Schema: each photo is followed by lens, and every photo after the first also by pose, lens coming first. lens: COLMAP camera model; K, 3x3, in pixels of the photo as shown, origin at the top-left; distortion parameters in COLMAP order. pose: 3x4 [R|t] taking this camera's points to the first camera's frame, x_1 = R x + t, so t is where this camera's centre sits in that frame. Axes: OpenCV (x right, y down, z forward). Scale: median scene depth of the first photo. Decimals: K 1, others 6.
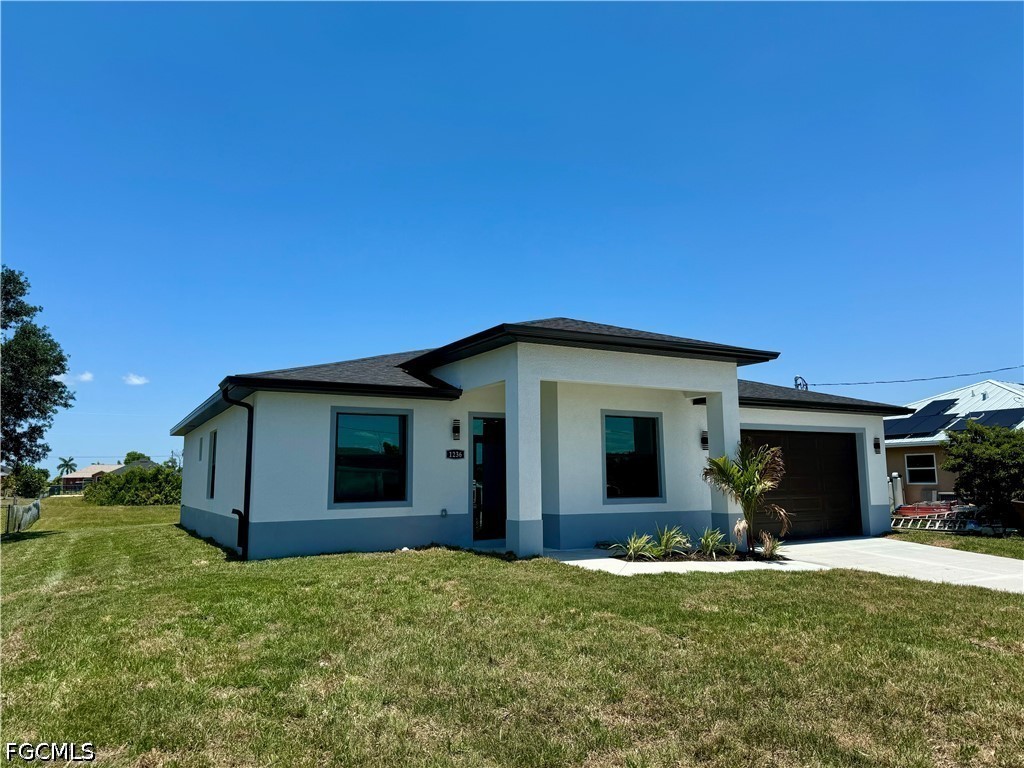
lens RADIAL K [[731.9, 0, 512.0], [0, 731.9, 384.0], [0, 0, 1]] dist [0.122246, -0.196532]
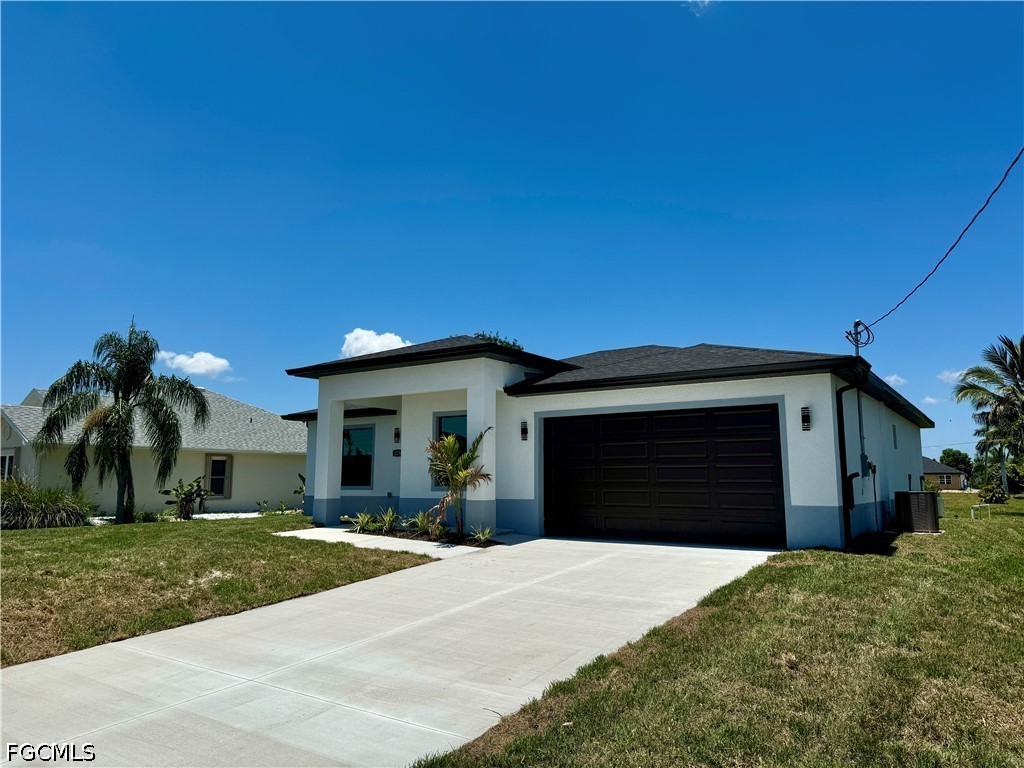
lens RADIAL K [[731.9, 0, 512.0], [0, 731.9, 384.0], [0, 0, 1]] dist [0.122246, -0.196532]
pose [[0.444509, -0.111524, -0.888805, 1.253648], [0.113308, 0.991250, -0.067711, 0.085200], [0.888579, -0.070610, 0.453256, 0.574614]]
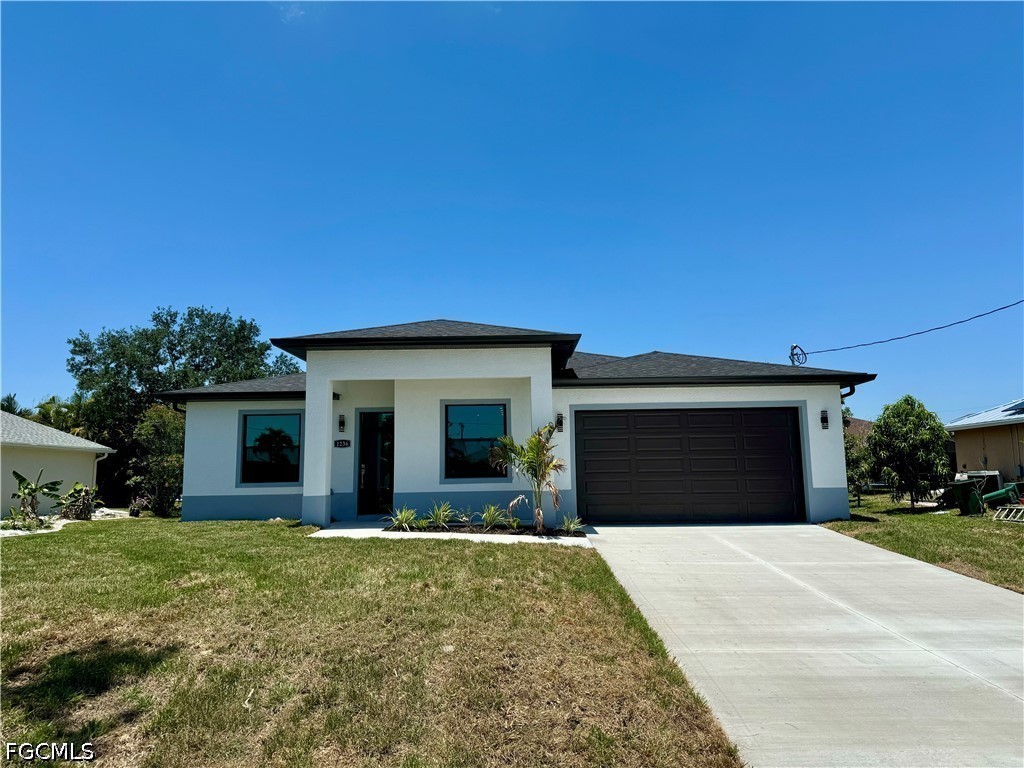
lens RADIAL K [[731.9, 0, 512.0], [0, 731.9, 384.0], [0, 0, 1]] dist [0.122246, -0.196532]
pose [[0.870288, -0.067820, -0.487852, 0.765353], [0.071975, 0.997354, -0.010254, 0.029899], [0.487256, -0.026189, 0.872866, 0.074085]]
